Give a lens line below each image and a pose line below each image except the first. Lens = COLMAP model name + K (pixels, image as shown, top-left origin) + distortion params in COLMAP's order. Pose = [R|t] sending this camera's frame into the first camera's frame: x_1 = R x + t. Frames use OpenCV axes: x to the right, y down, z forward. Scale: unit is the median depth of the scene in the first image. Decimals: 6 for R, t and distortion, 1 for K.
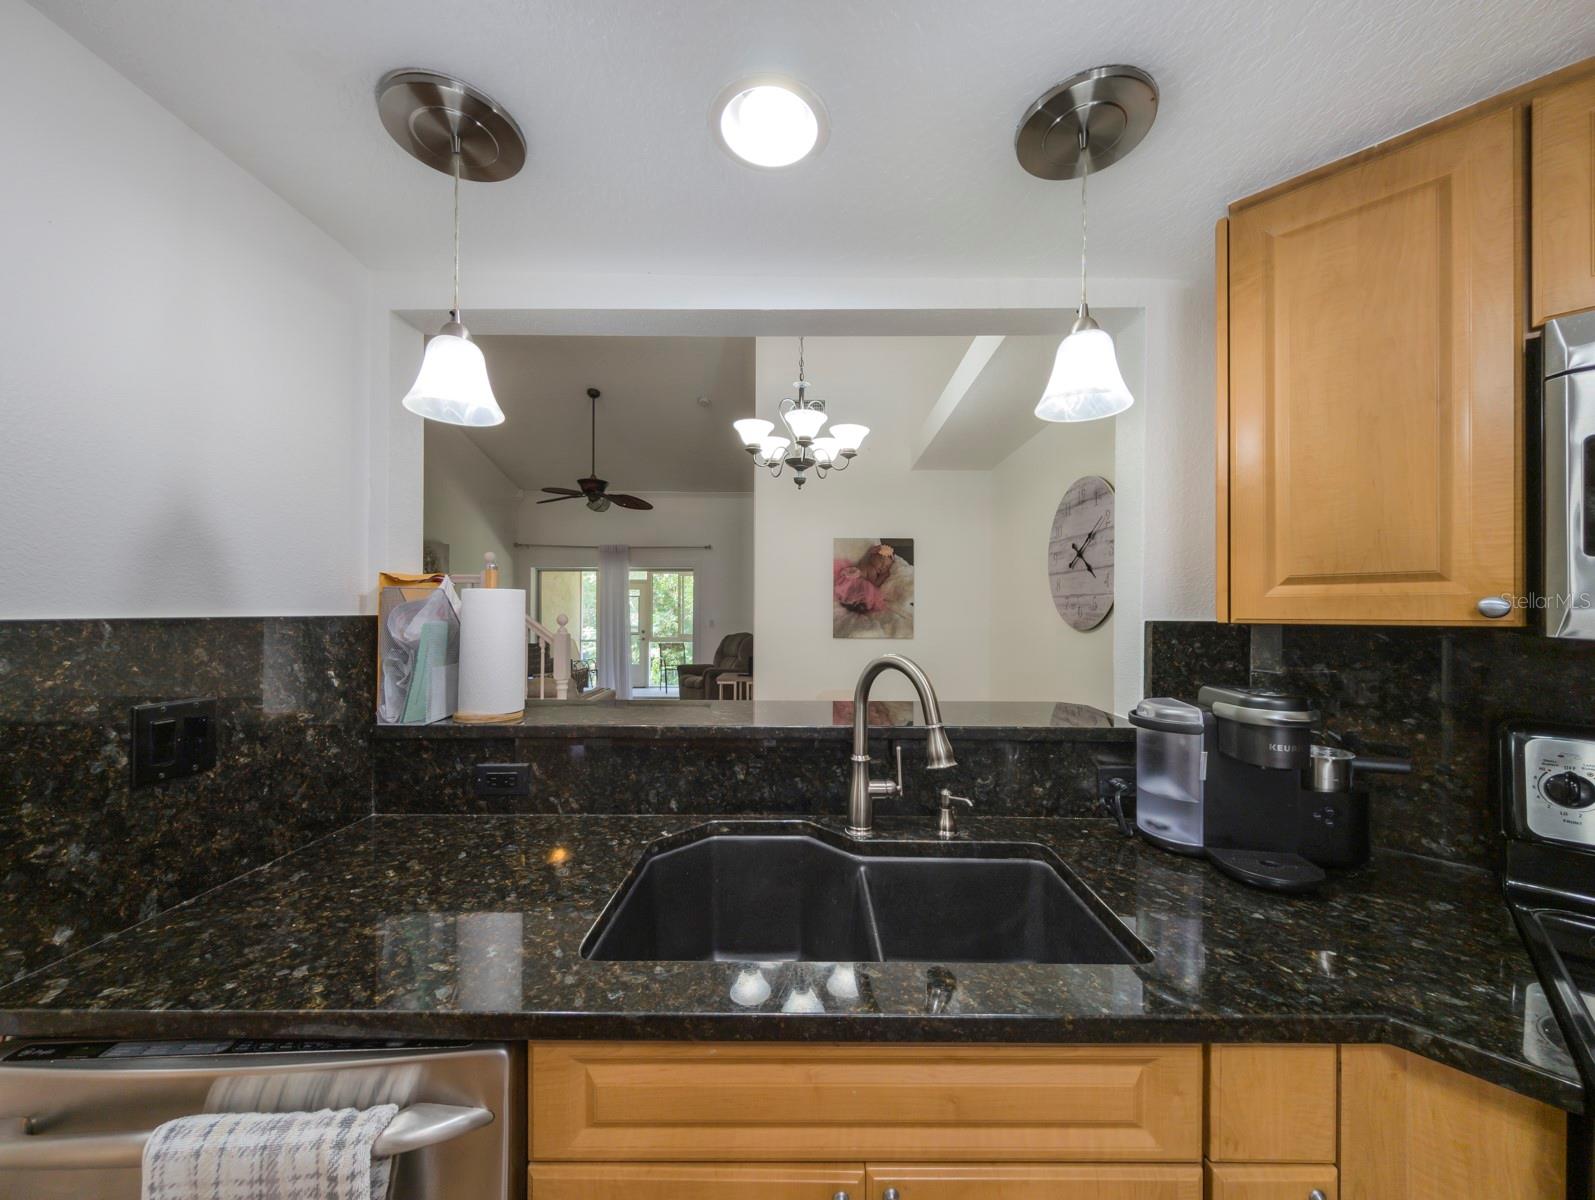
lens RADIAL K [[575.9, 0, 807.9], [0, 575.9, 605.0], [0, 0, 1]] dist [-0.002071, 0.000063]
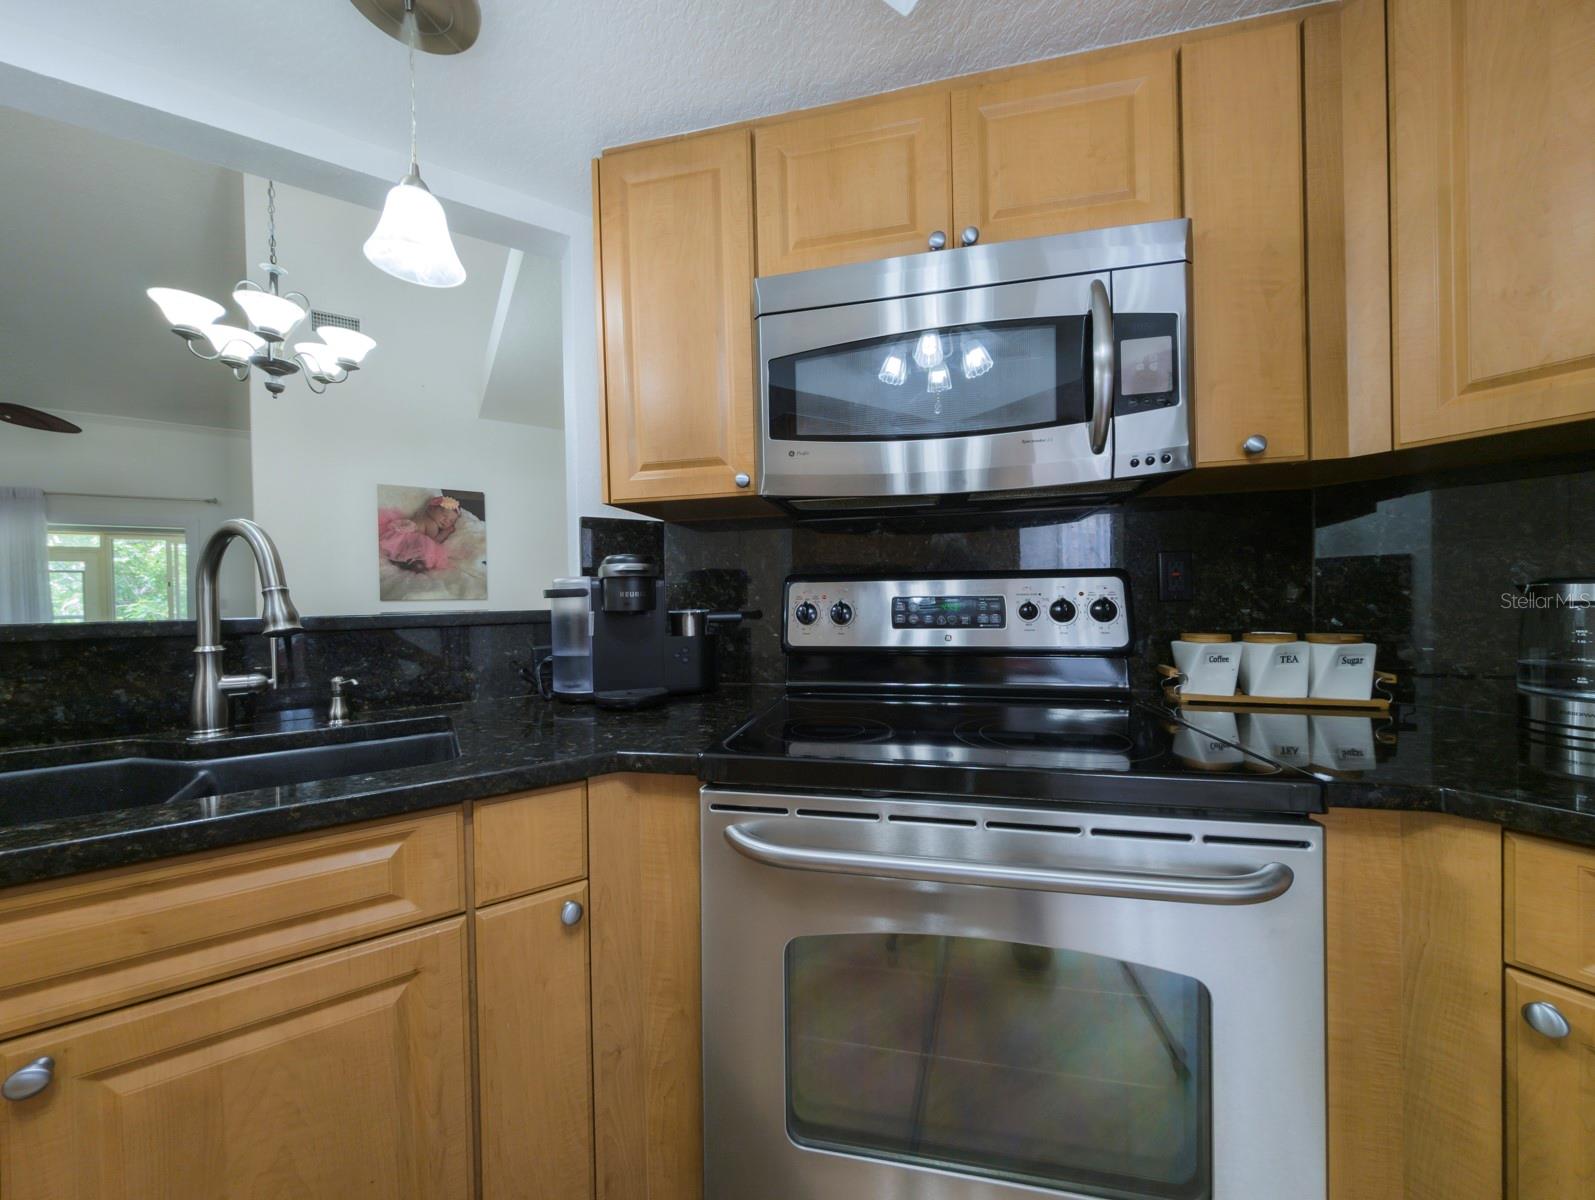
lens RADIAL K [[567.8, 0, 788.8], [0, 567.8, 595.4], [0, 0, 1]] dist [0.008850, -0.000253]
pose [[0.839100, -0.019098, 0.543642, 0.162299], [0.016273, 0.999818, 0.010006, 0.088591], [-0.543734, 0.000451, 0.839257, -0.081104]]
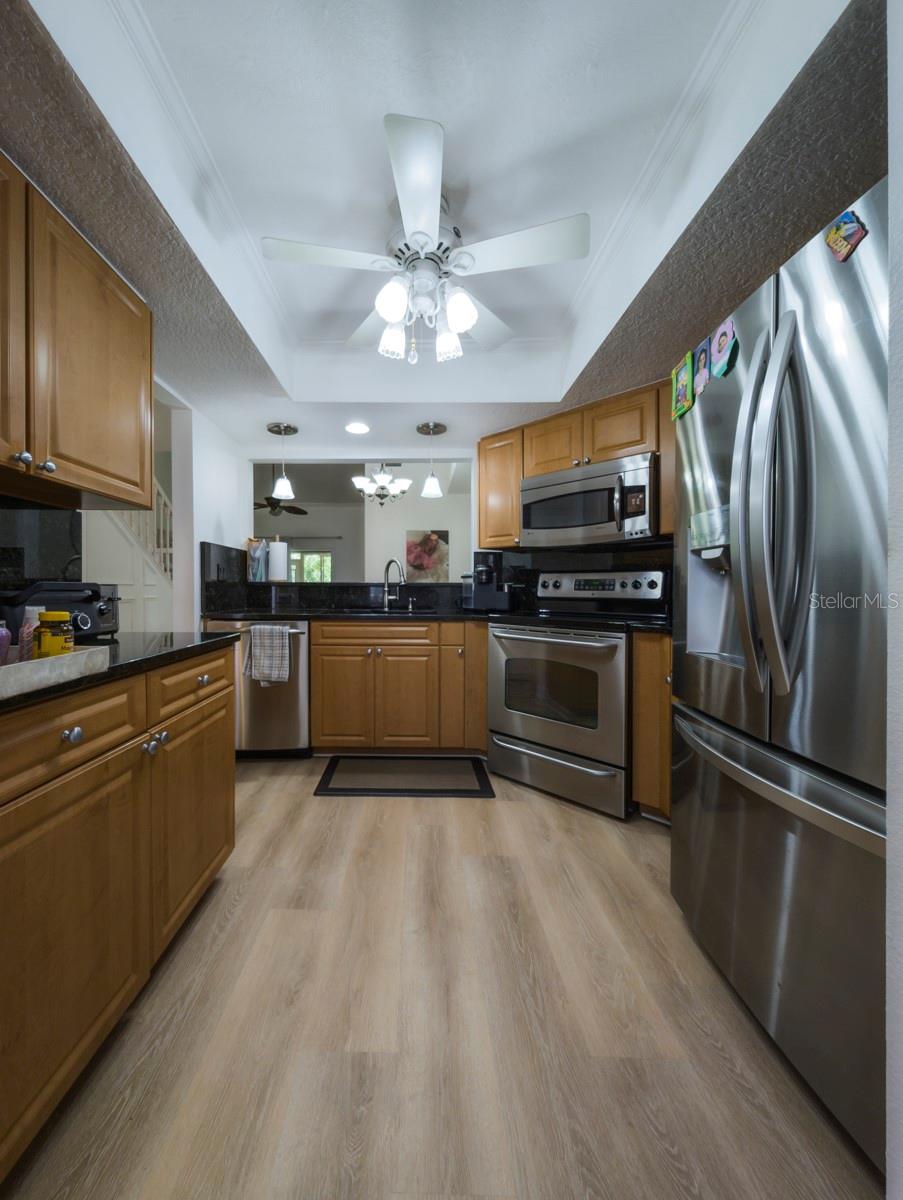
lens RADIAL K [[433.3, 0, 414.5], [0, 433.3, 596.9], [0, 0, 1]] dist [-0.002071, 0.000063]
pose [[0.999997, -0.002278, 0.001335, 0.120272], [0.002238, 0.999564, 0.029454, 0.108213], [-0.001402, -0.029451, 0.999565, -0.770779]]
